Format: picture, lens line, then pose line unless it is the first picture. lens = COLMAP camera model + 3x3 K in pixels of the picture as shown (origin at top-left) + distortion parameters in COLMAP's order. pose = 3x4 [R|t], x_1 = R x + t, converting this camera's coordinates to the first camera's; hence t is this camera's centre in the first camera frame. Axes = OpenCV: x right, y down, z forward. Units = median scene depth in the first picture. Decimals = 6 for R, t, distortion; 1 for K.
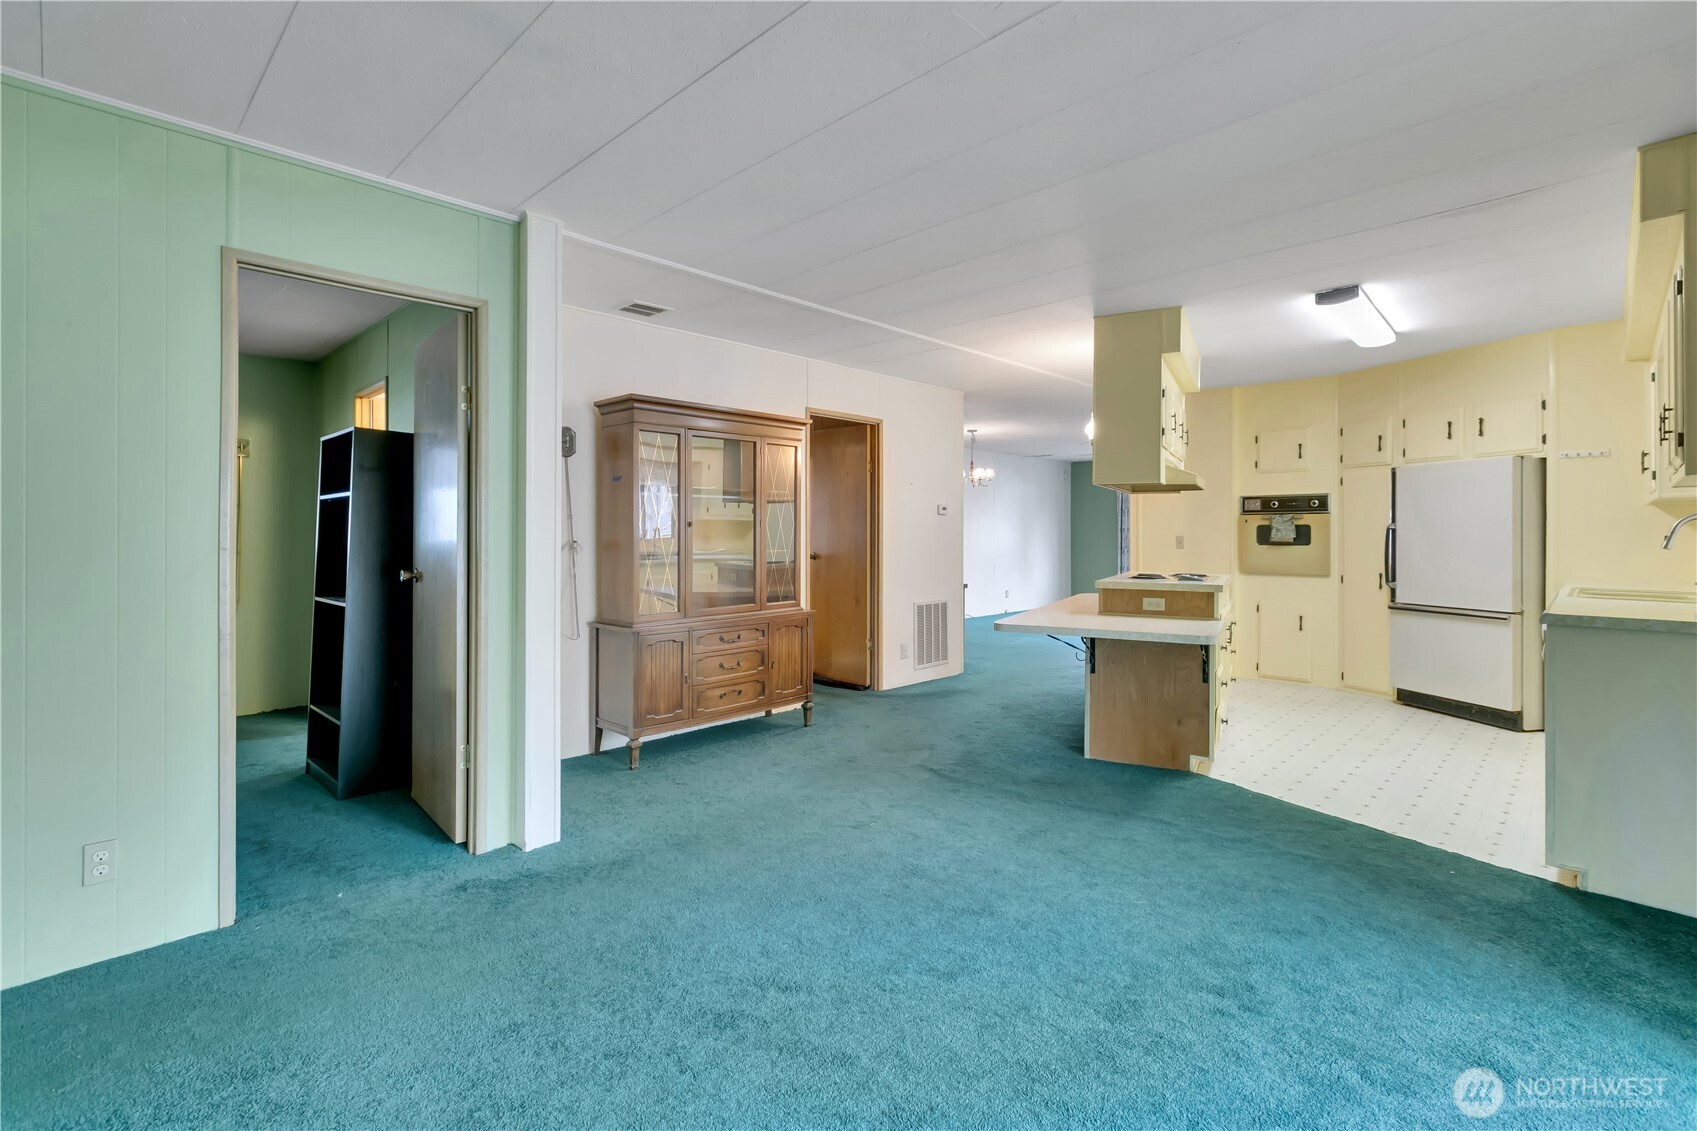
lens RADIAL K [[782.1, 0, 843.2], [0, 782.1, 547.9], [0, 0, 1]] dist [-0.000350, -0.000334]
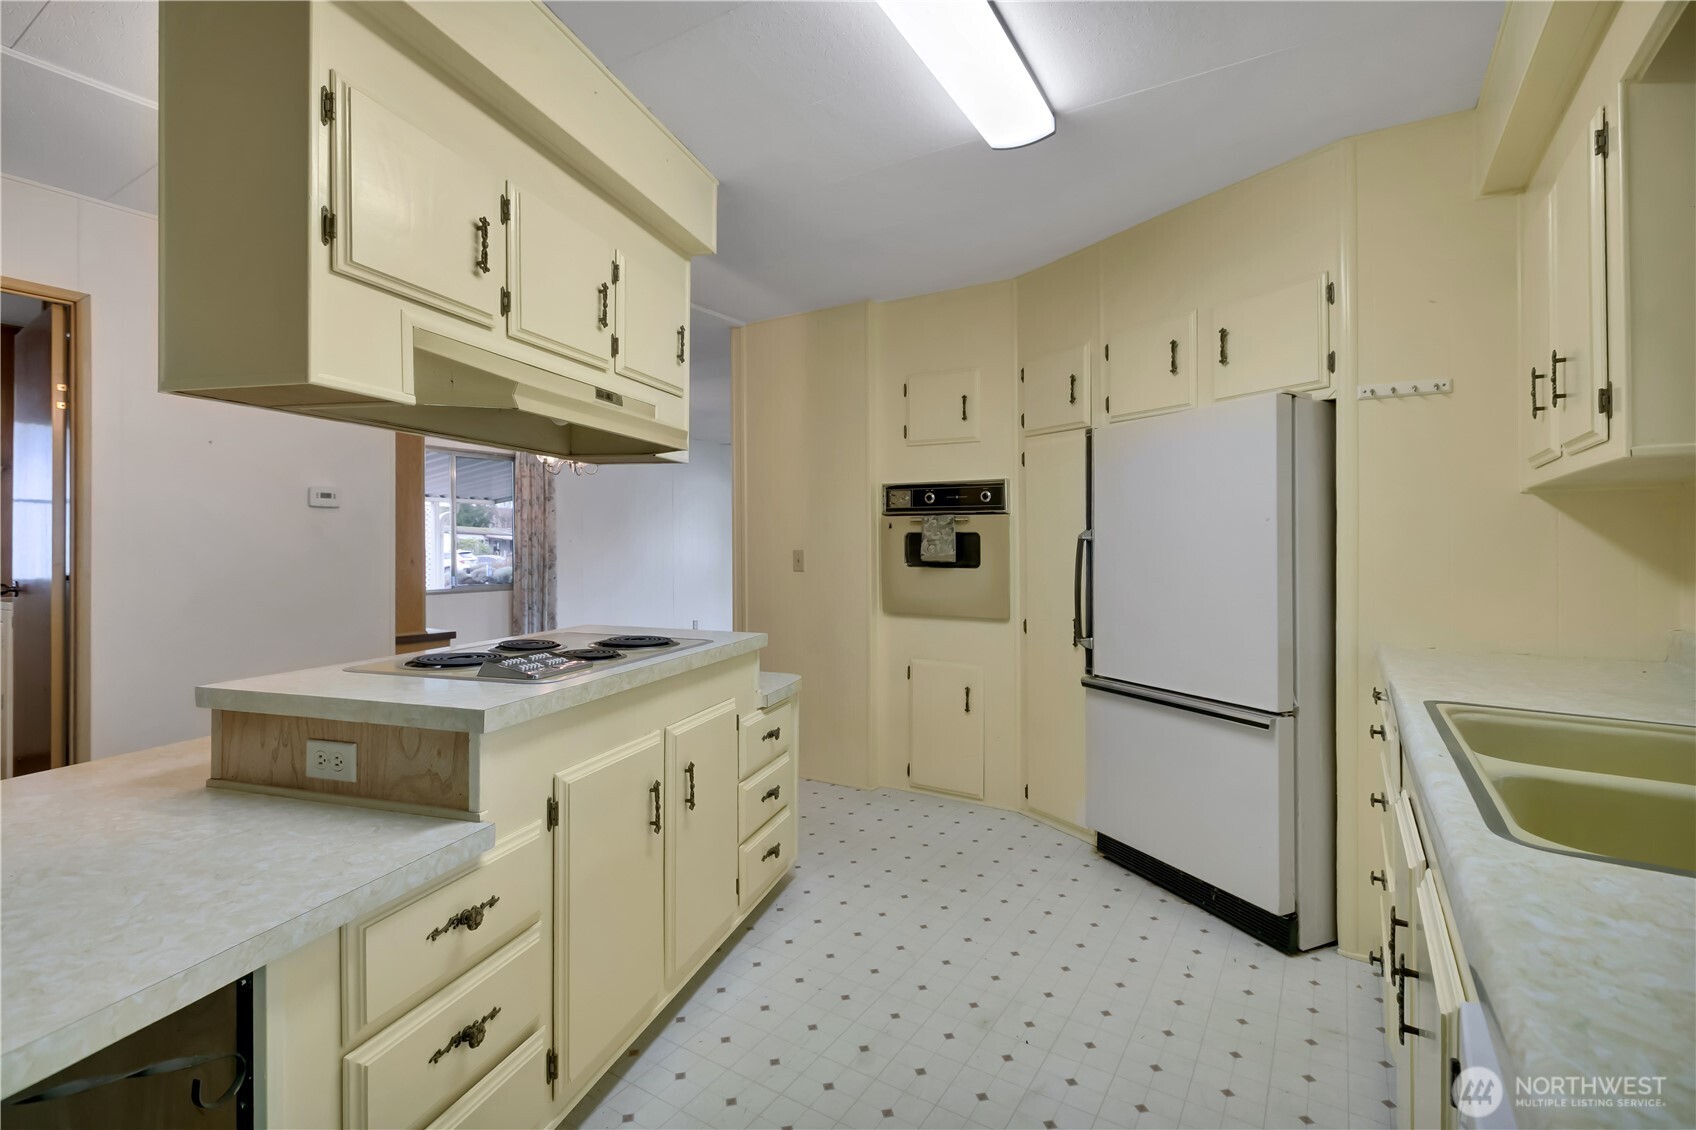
lens RADIAL K [[781.4, 0, 844.7], [0, 781.4, 543.8], [0, 0, 1]] dist [0.000077, 0.000127]
pose [[0.980038, 0.007210, 0.198678, 0.417682], [-0.003736, 0.999834, -0.017856, -0.011542], [-0.198773, 0.016757, 0.979902, 0.486191]]
